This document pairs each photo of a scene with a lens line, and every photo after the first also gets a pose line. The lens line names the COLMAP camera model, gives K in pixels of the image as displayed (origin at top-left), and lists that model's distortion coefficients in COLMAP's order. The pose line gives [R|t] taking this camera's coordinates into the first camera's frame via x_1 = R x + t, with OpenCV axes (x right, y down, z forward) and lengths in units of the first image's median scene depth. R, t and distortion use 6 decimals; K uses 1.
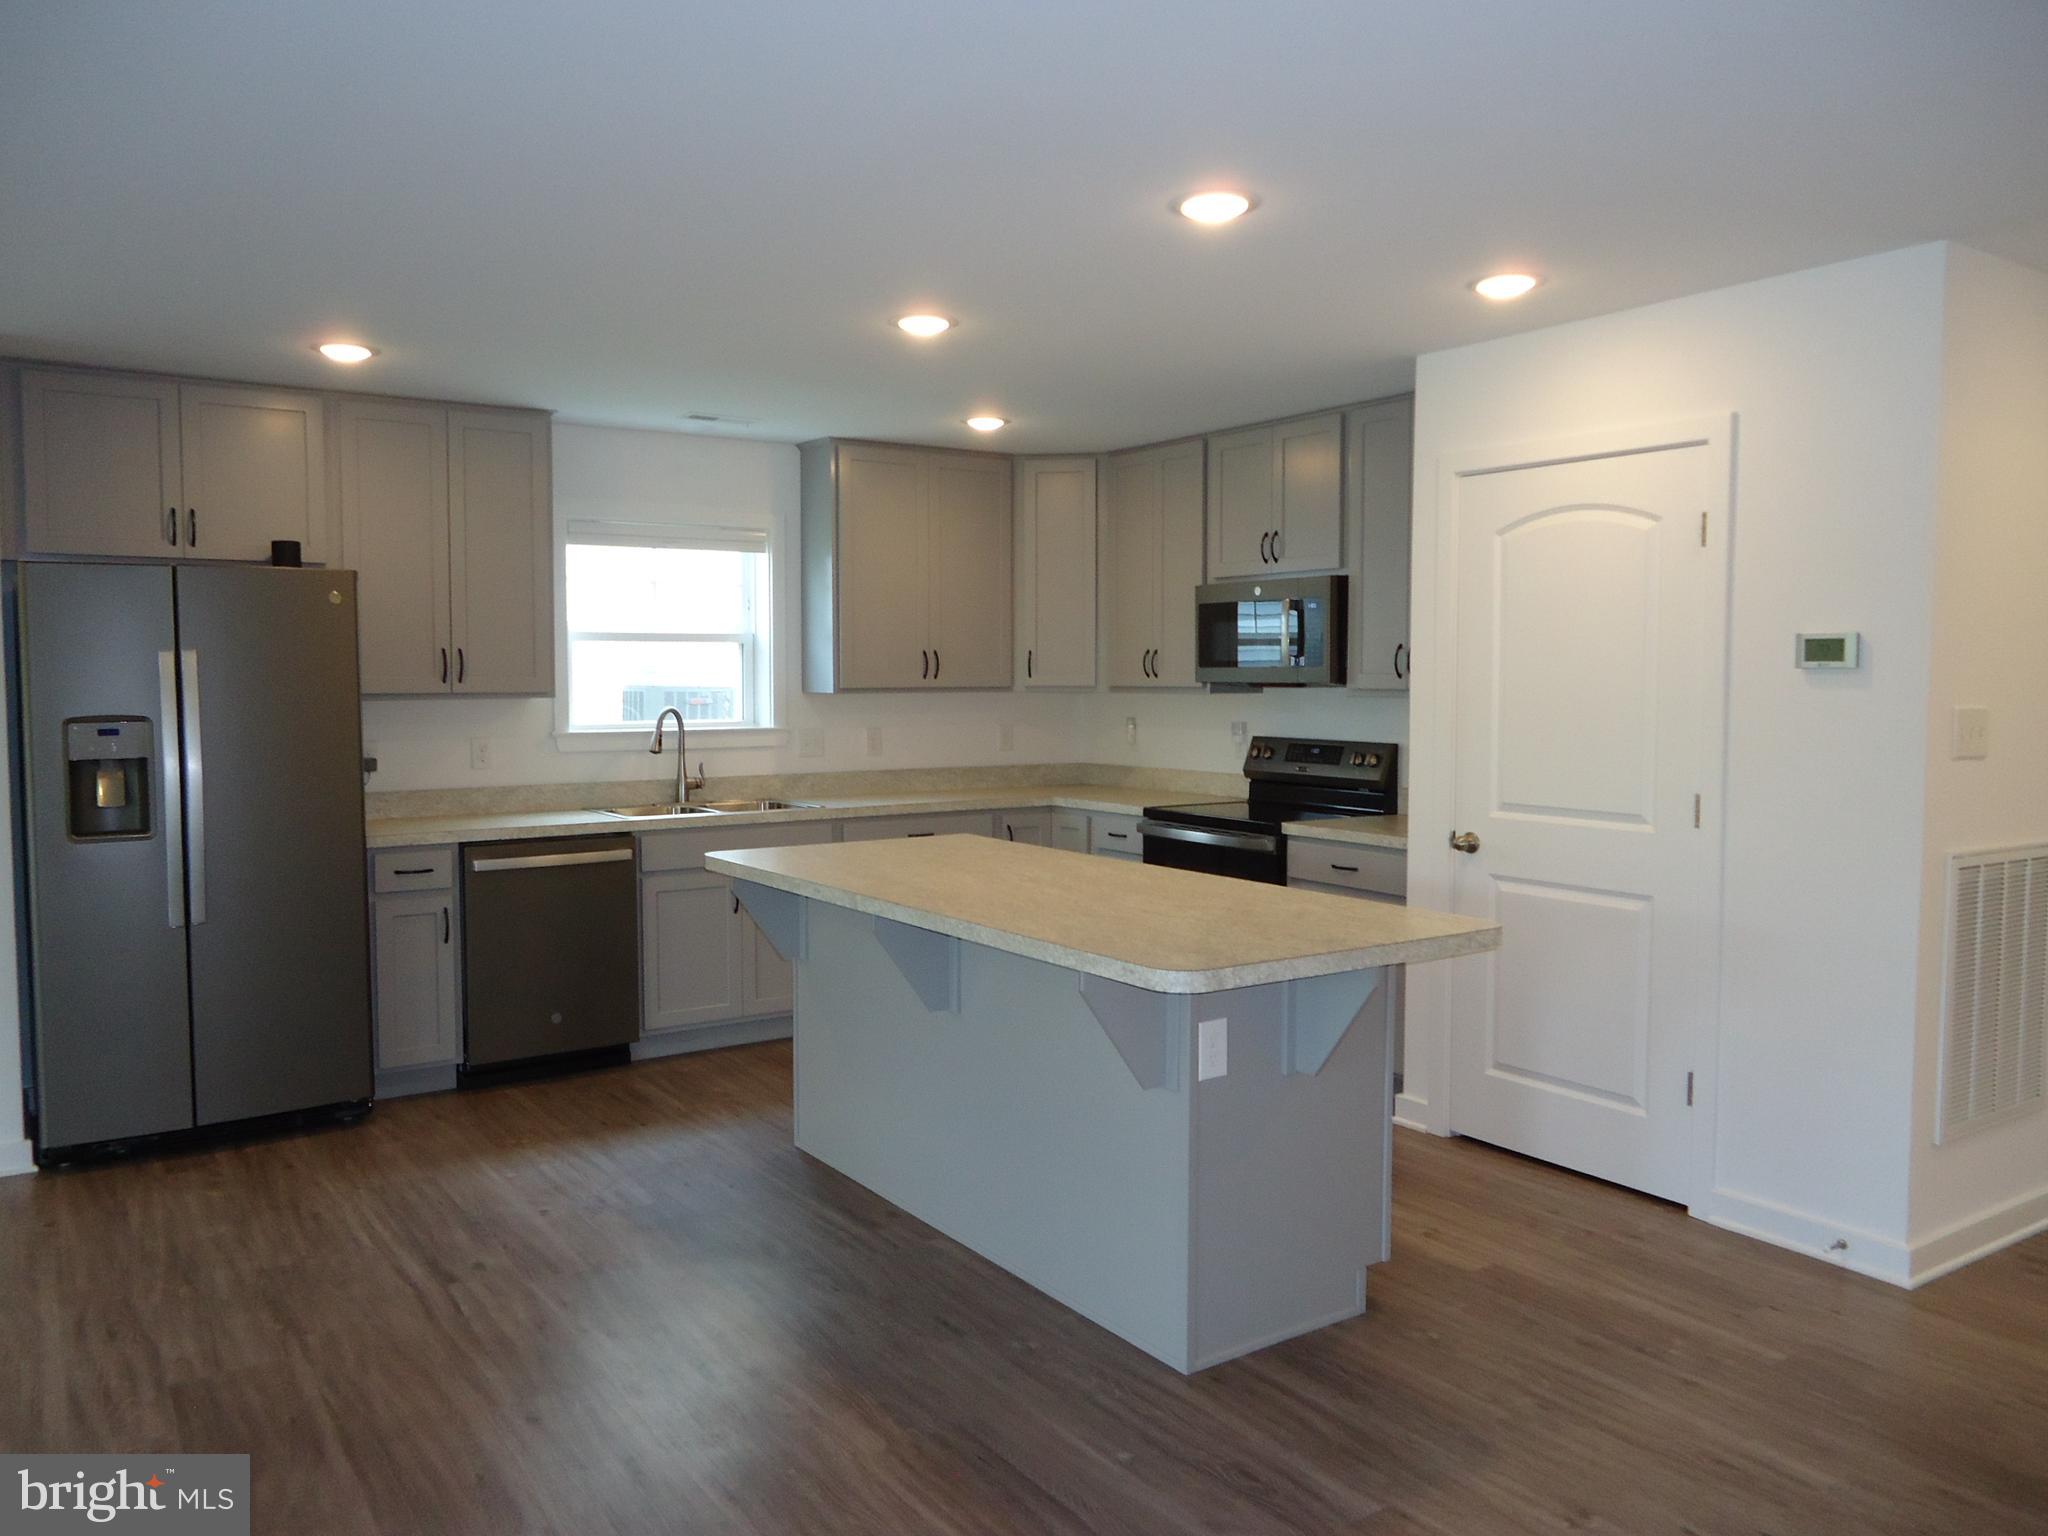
lens RADIAL K [[1502.1, 0, 1024.3], [0, 1502.1, 754.9], [0, 0, 1]] dist [-0.012635, 0.013558]
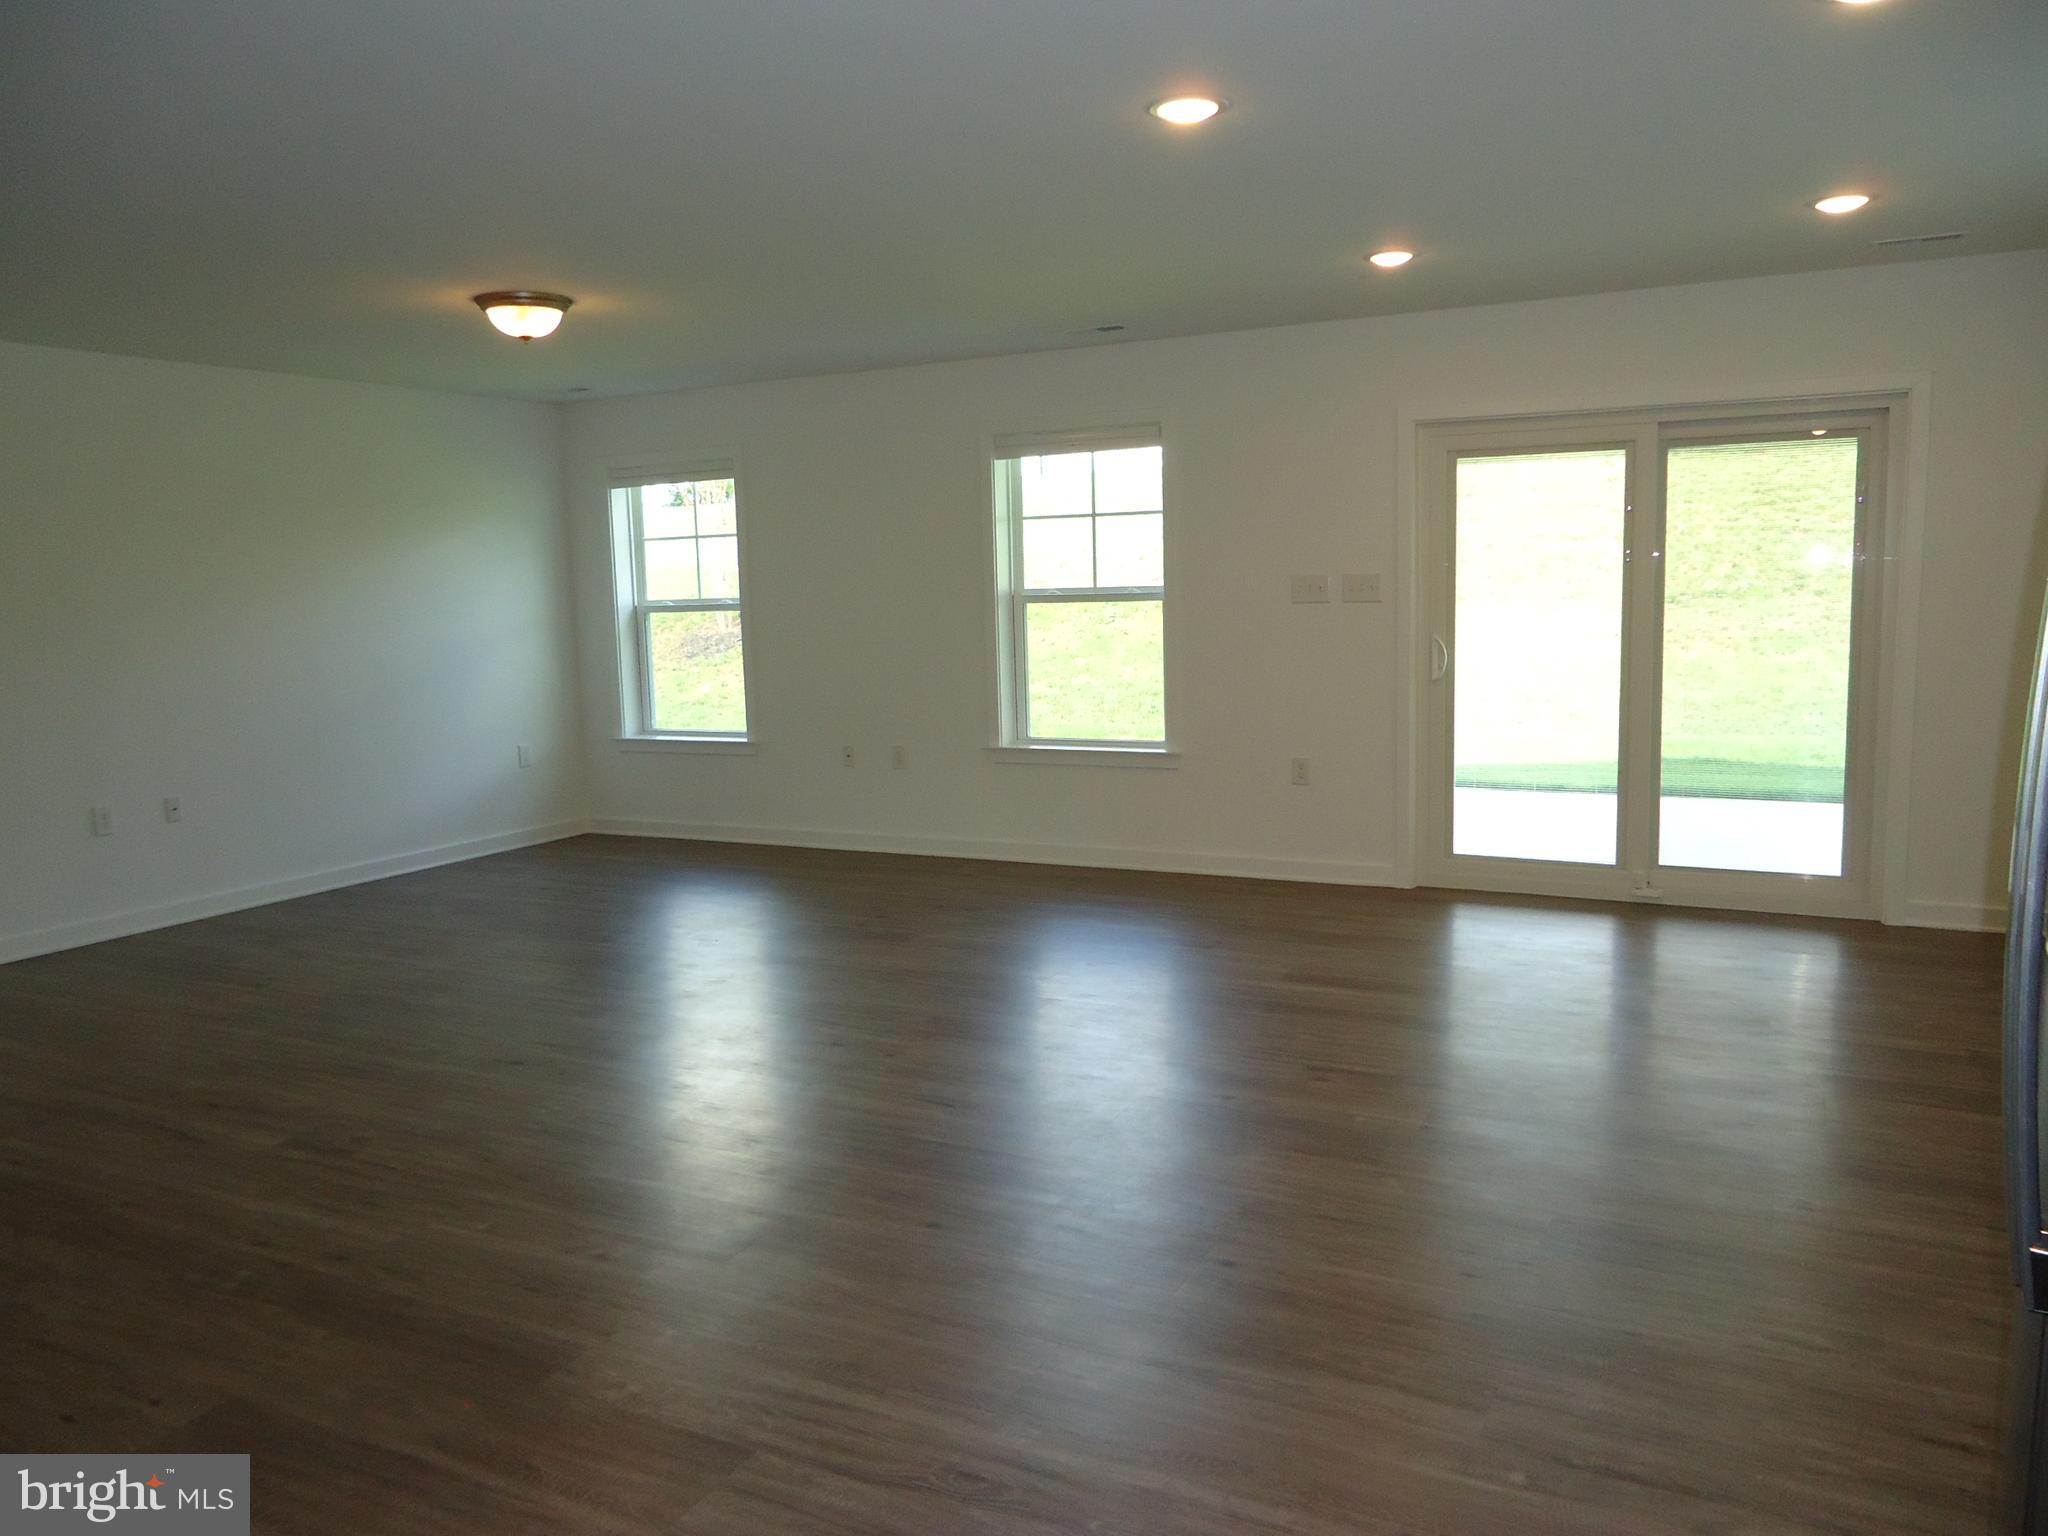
lens RADIAL K [[1502.1, 0, 1018.7], [0, 1502.1, 746.9], [0, 0, 1]] dist [-0.012635, 0.013558]
pose [[-0.879463, 0.082989, -0.468677, -0.199103], [0.001898, 0.985286, 0.170904, -0.043532], [0.475964, 0.149414, -0.866680, 0.951447]]
